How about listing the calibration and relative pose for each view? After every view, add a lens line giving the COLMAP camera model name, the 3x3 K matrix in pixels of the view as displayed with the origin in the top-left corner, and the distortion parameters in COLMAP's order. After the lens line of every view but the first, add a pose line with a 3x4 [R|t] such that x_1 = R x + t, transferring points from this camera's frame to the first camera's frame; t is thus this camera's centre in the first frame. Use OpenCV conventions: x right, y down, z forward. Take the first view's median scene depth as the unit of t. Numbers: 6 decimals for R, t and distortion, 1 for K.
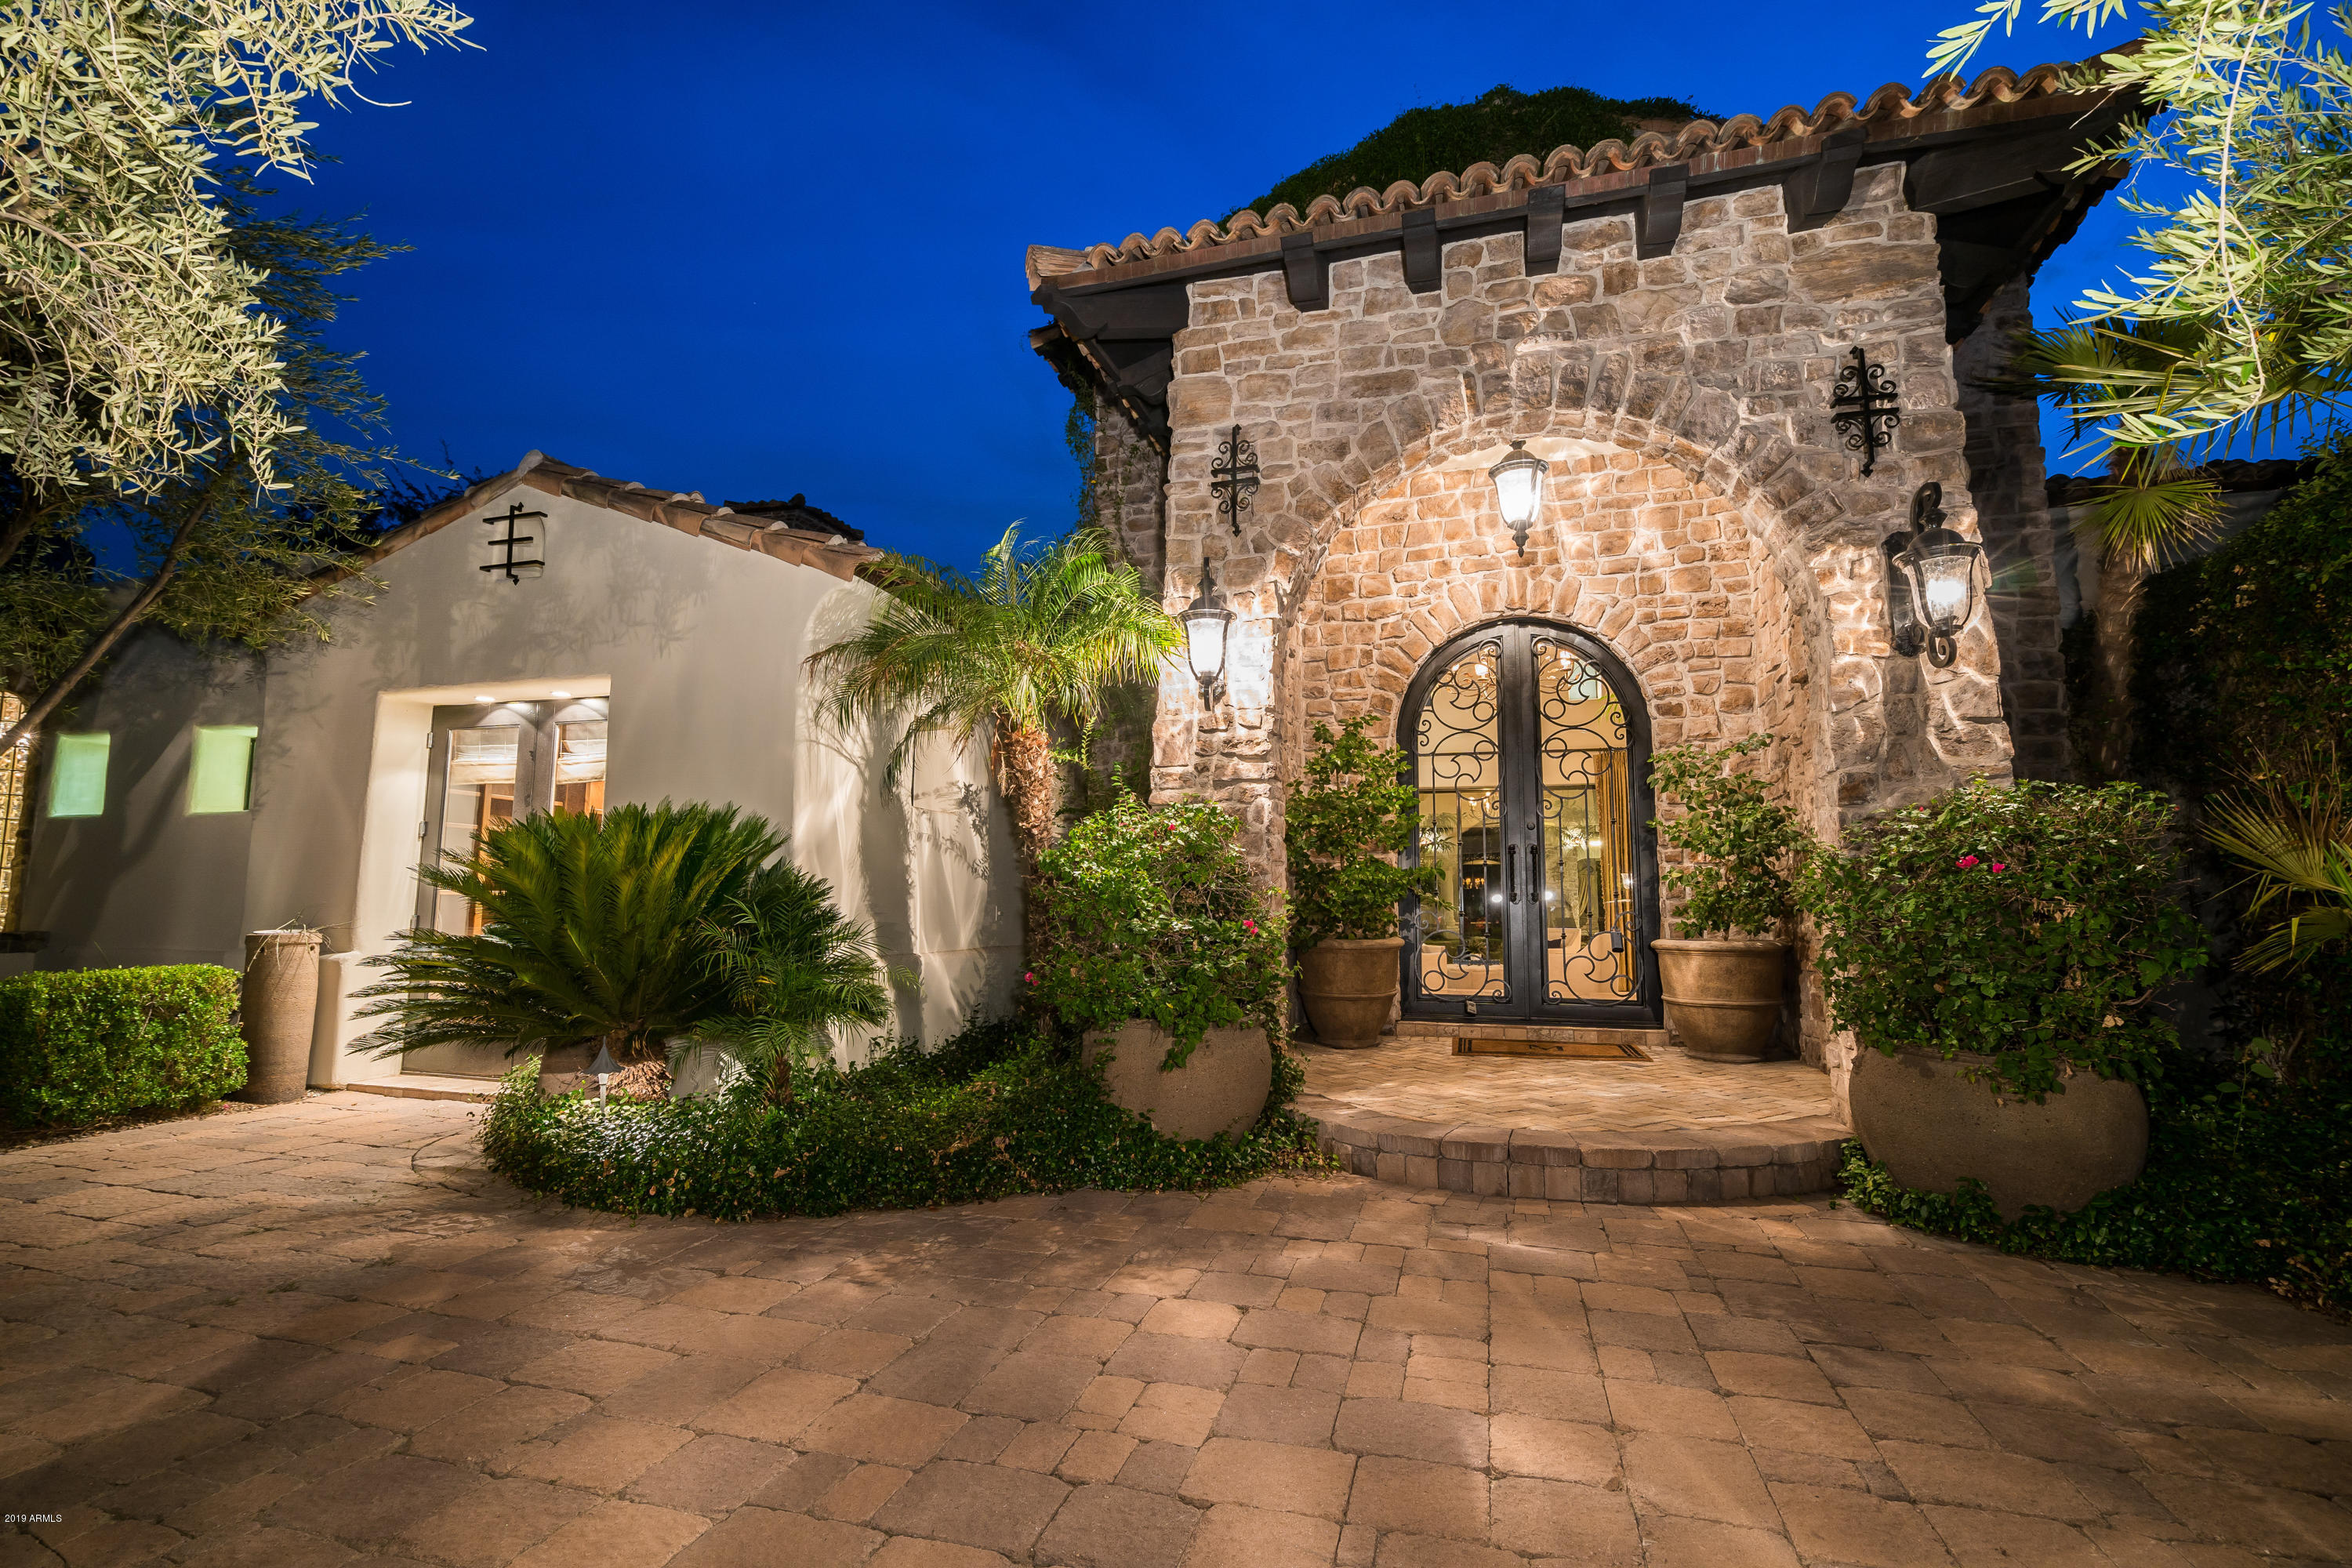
lens RADIAL K [[1072.3, 0, 1169.2], [0, 1072.3, 792.1], [0, 0, 1]] dist [0.001555, 0.000249]
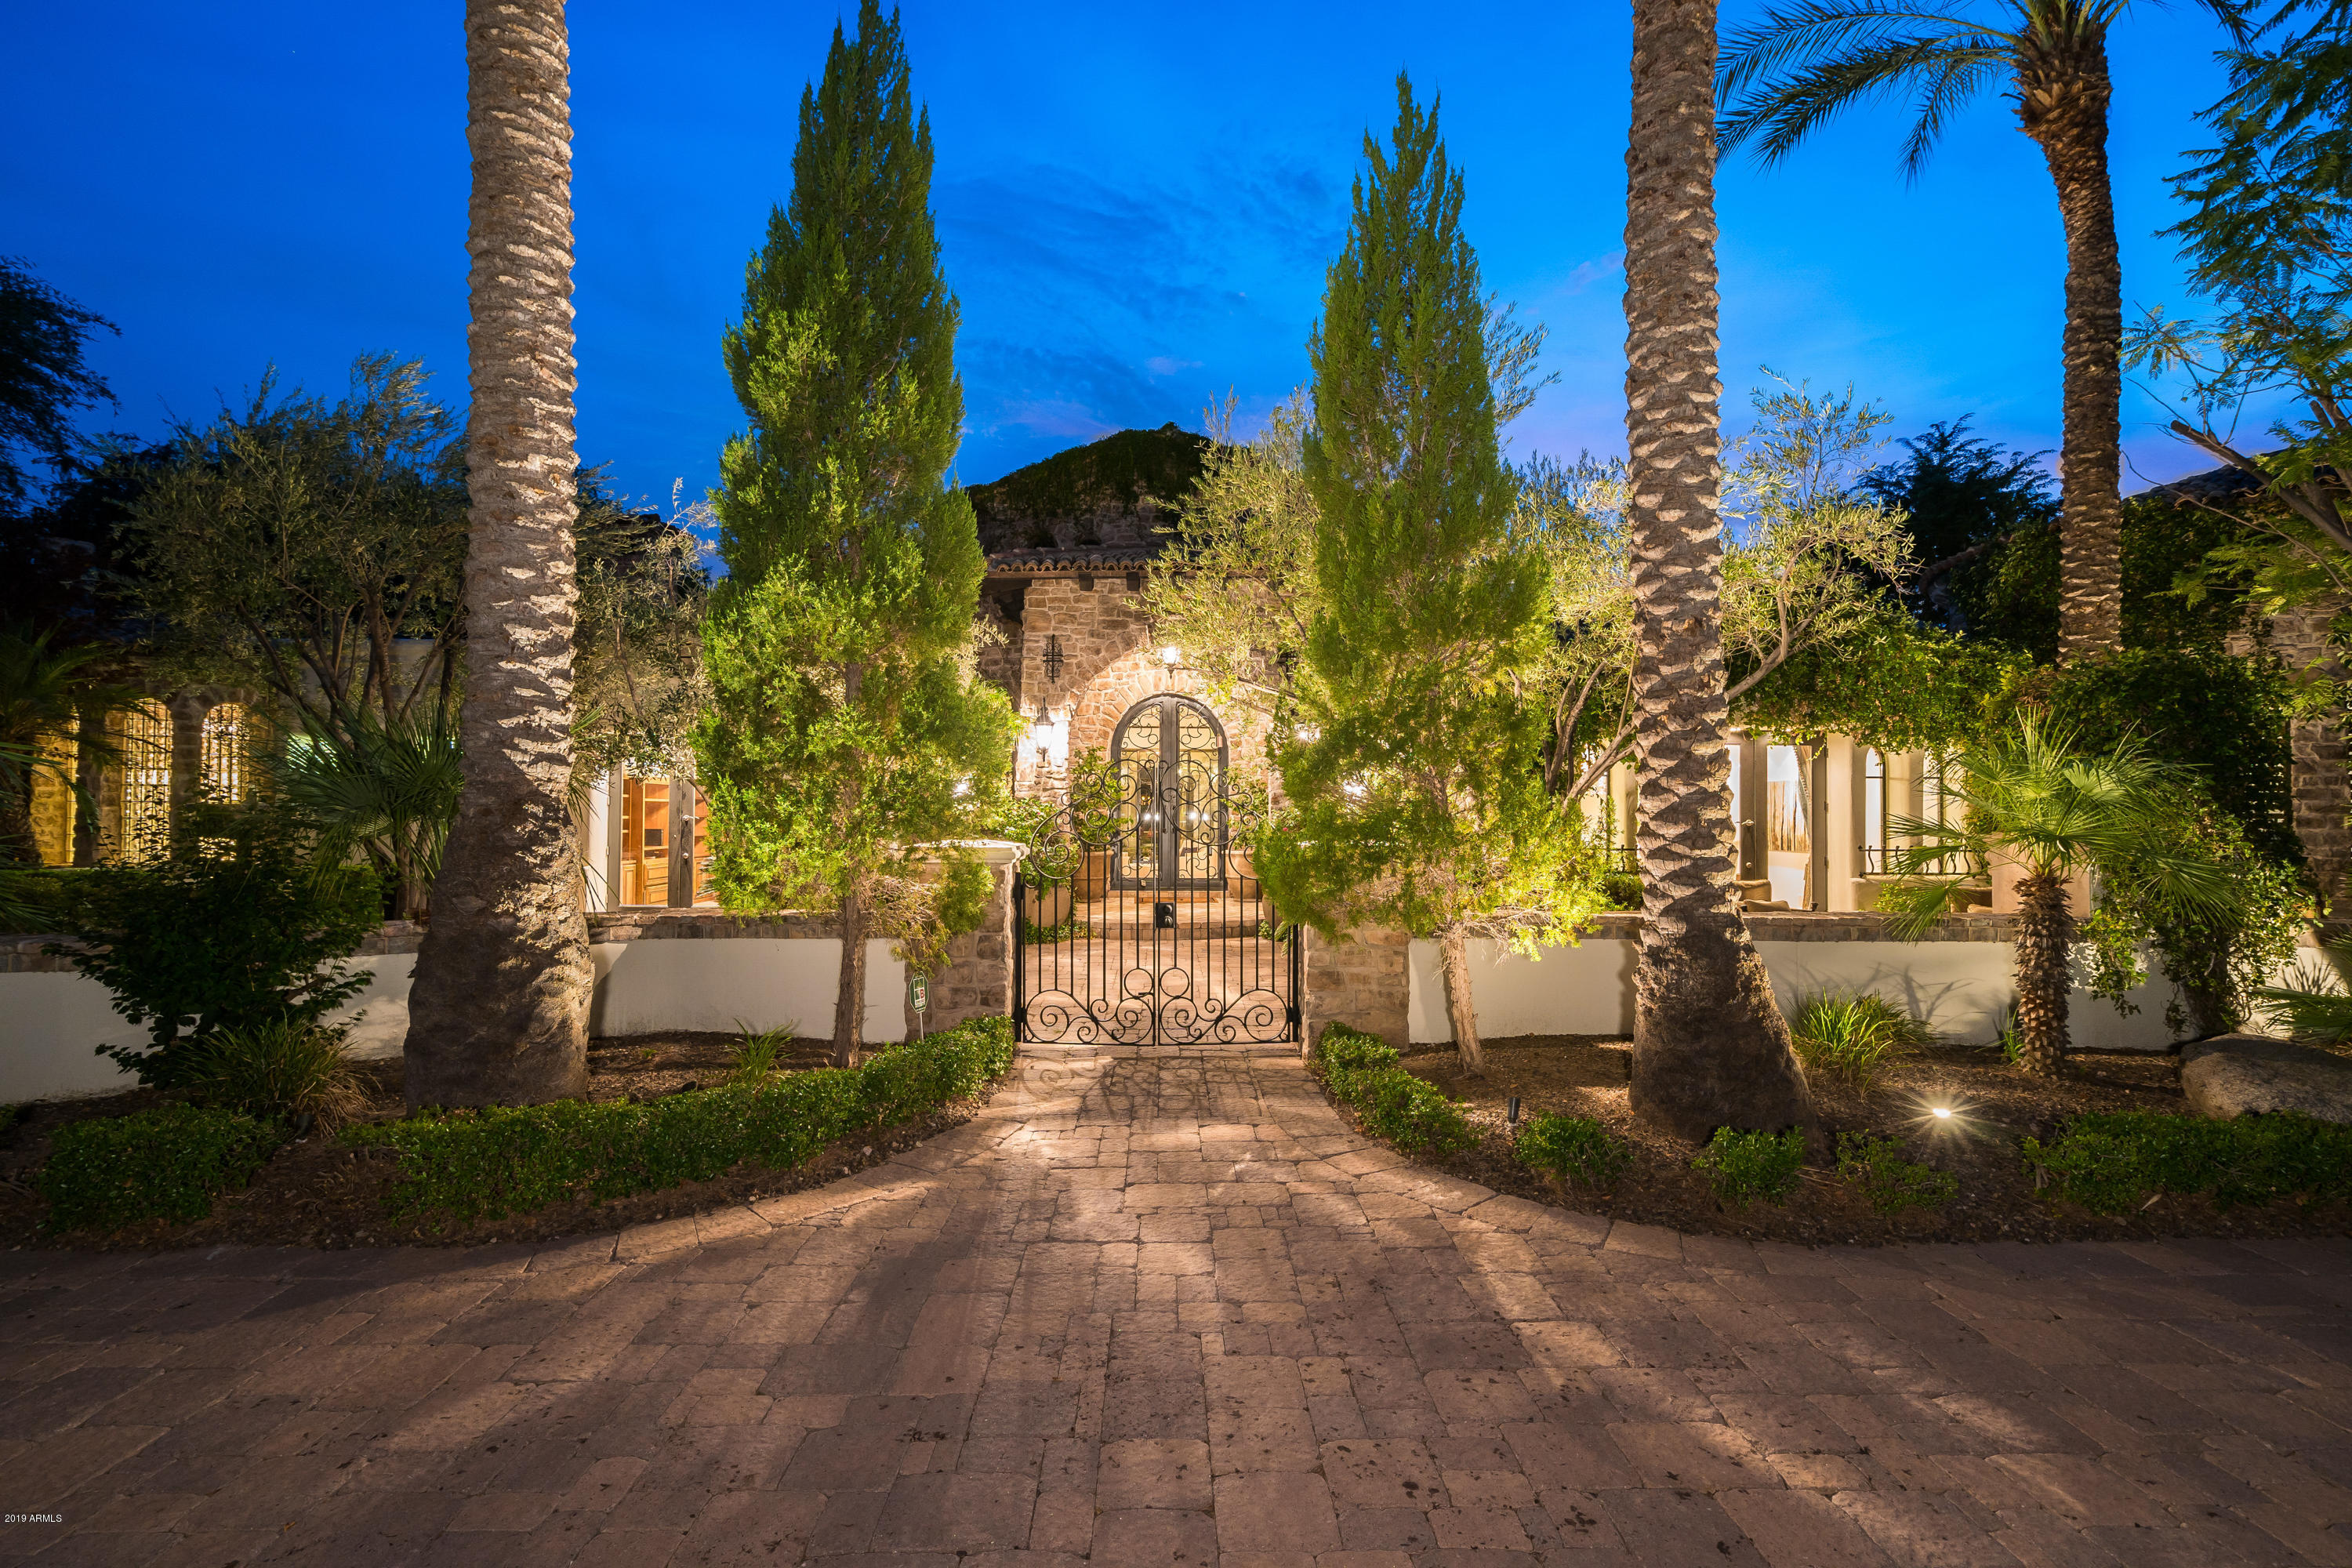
lens RADIAL K [[1072.3, 0, 1179.0], [0, 1072.3, 798.0], [0, 0, 1]] dist [0.001555, 0.000249]
pose [[0.953588, 0.003039, 0.301101, -0.374571], [-0.031492, 0.995472, 0.089687, -0.205841], [-0.299465, -0.095007, 0.949365, -1.316105]]
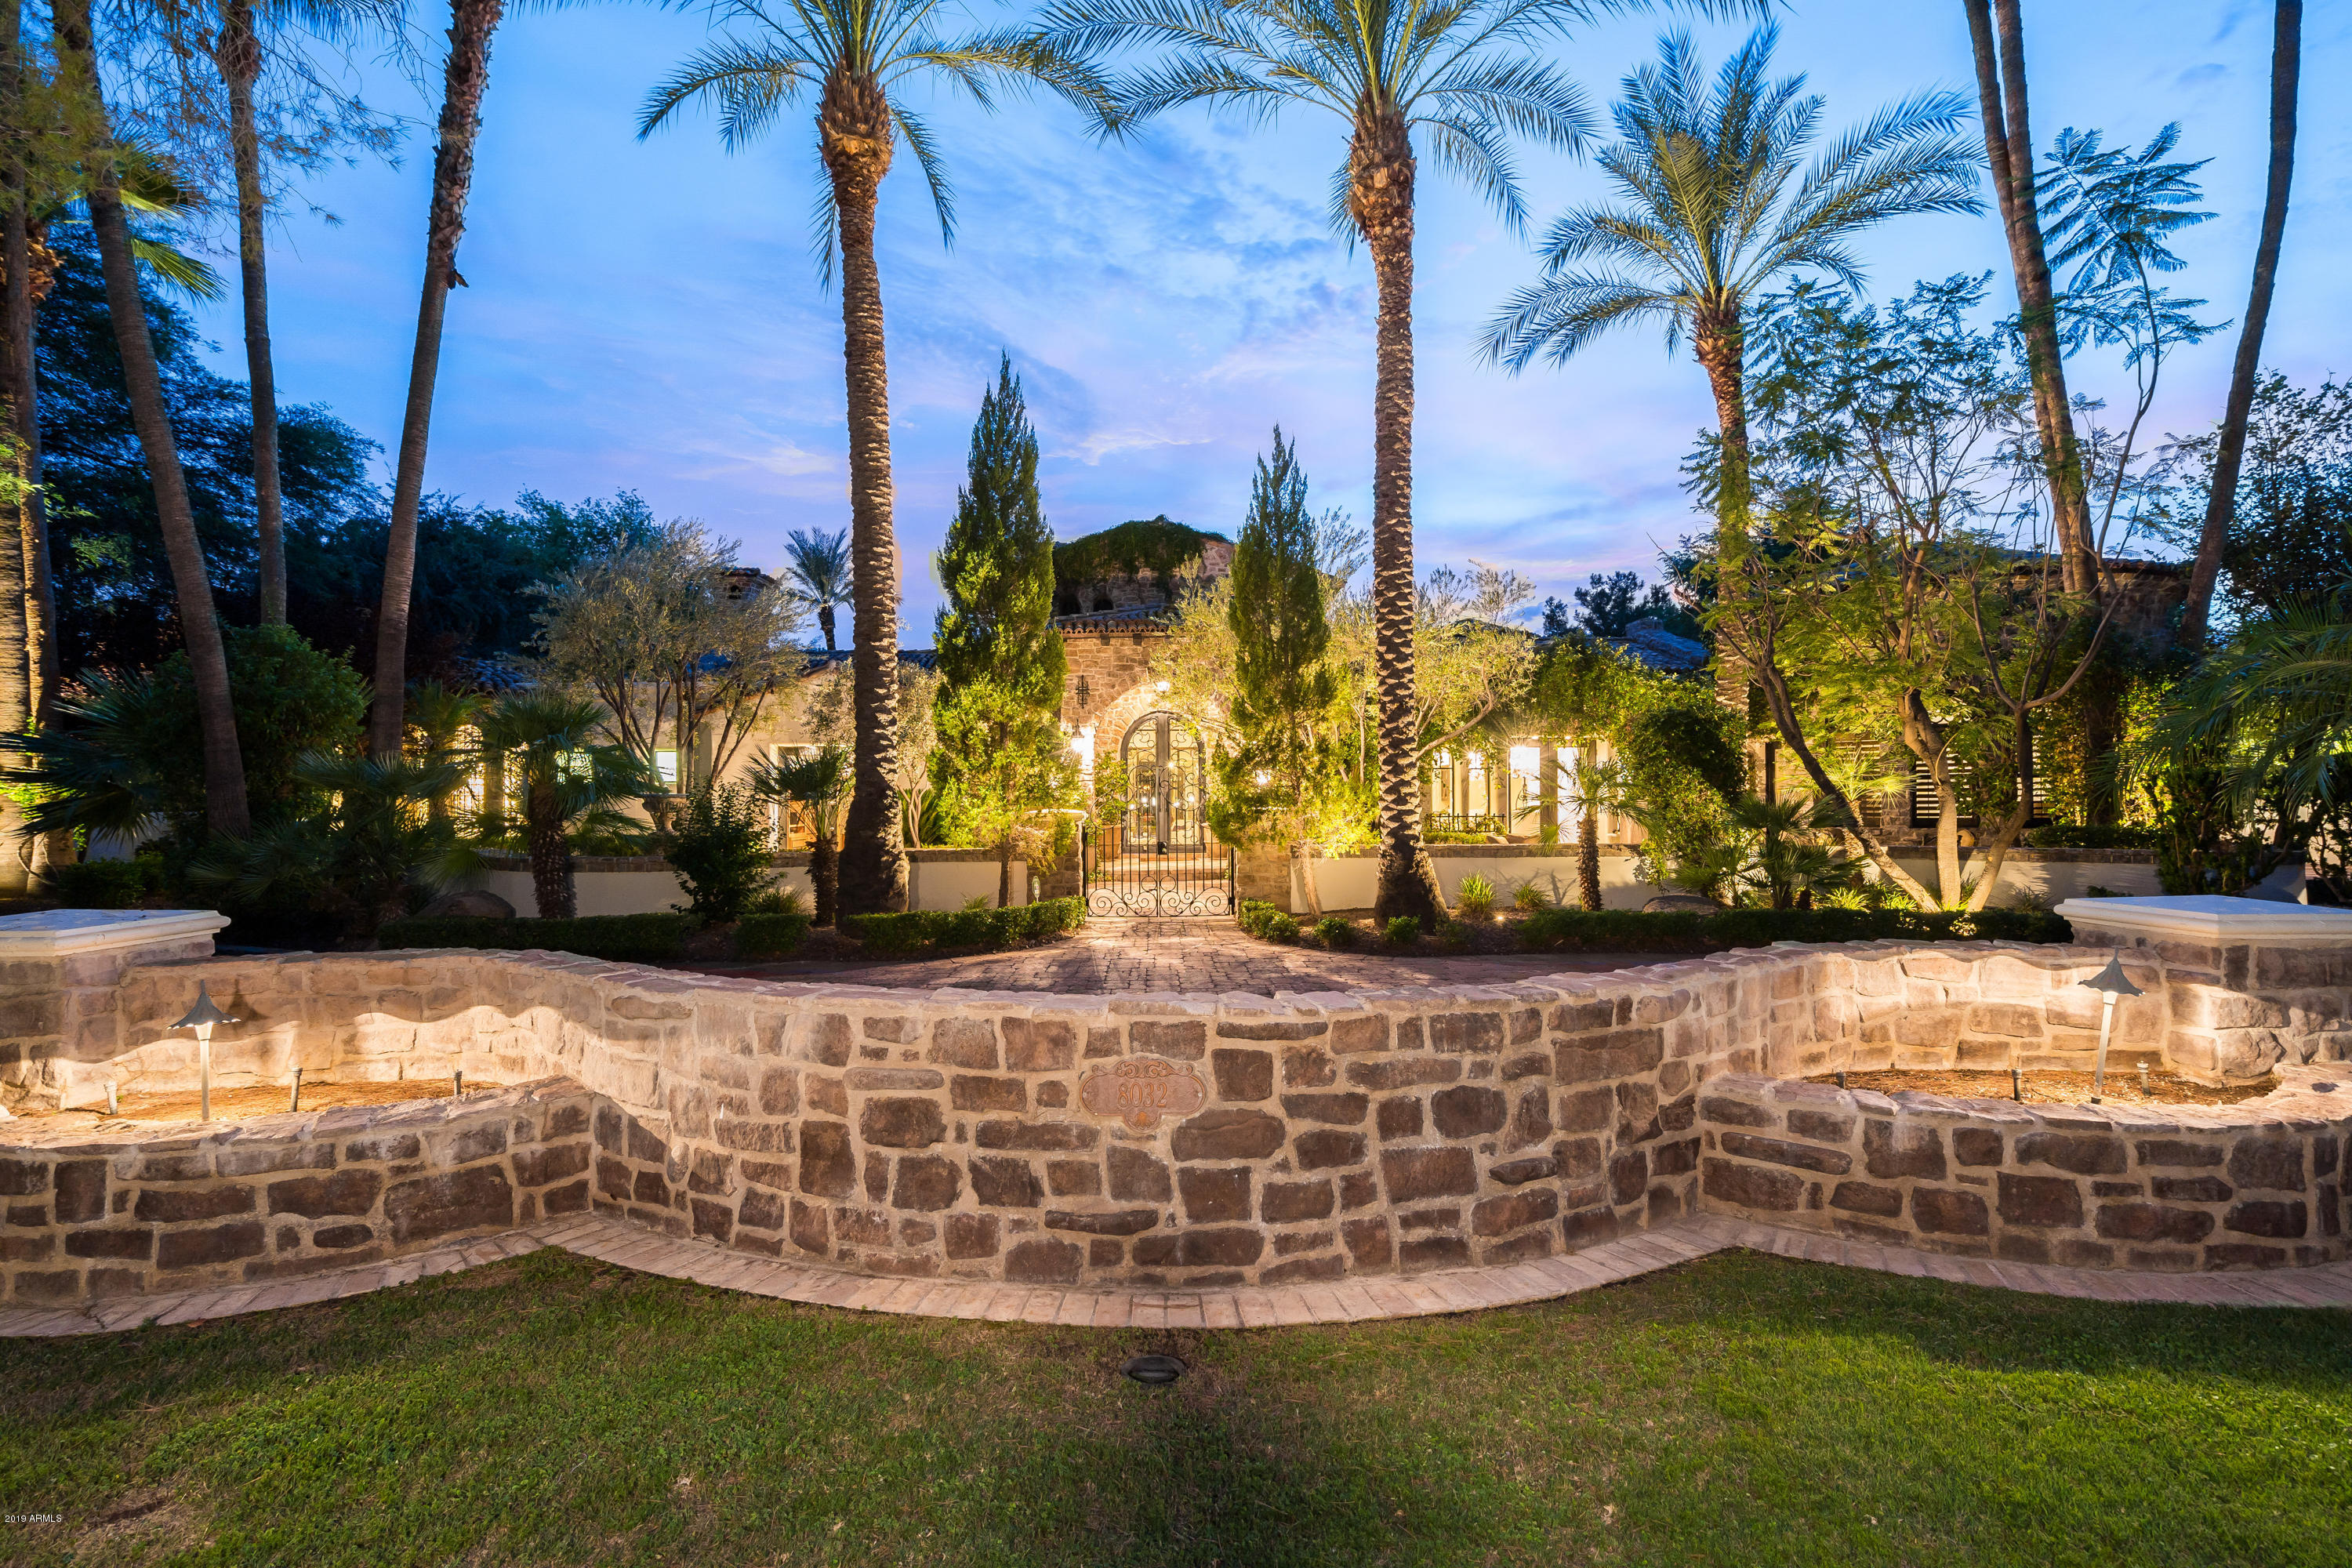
lens RADIAL K [[1072.3, 0, 1256.2], [0, 1072.3, 789.4], [0, 0, 1]] dist [0.001555, 0.000249]
pose [[0.926935, -0.007290, 0.375150, -0.699082], [-0.028501, 0.995555, 0.089767, -0.301030], [-0.374137, -0.093900, 0.922607, -2.355684]]
